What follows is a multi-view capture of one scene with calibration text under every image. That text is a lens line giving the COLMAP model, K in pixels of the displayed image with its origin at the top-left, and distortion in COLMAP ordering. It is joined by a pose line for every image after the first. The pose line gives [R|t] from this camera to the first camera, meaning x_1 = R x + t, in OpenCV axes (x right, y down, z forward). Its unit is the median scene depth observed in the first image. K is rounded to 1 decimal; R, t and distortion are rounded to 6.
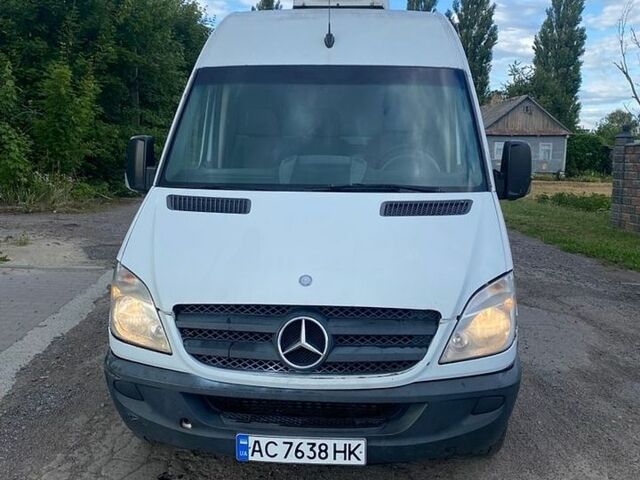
lens RADIAL K [[678.0, 0, 296.5], [0, 678.0, 240.2], [0, 0, 1]] dist [0.011759, -0.543798]
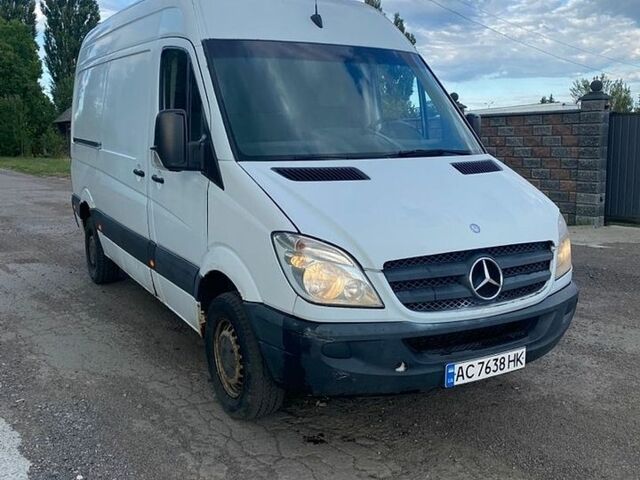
lens RADIAL K [[678.0, 0, 296.5], [0, 678.0, 240.2], [0, 0, 1]] dist [0.011759, -0.543798]
pose [[0.842318, -0.100526, 0.529523, -0.905204], [0.083193, 0.994928, 0.056544, -0.014322], [-0.532522, -0.003575, 0.846409, 0.153705]]
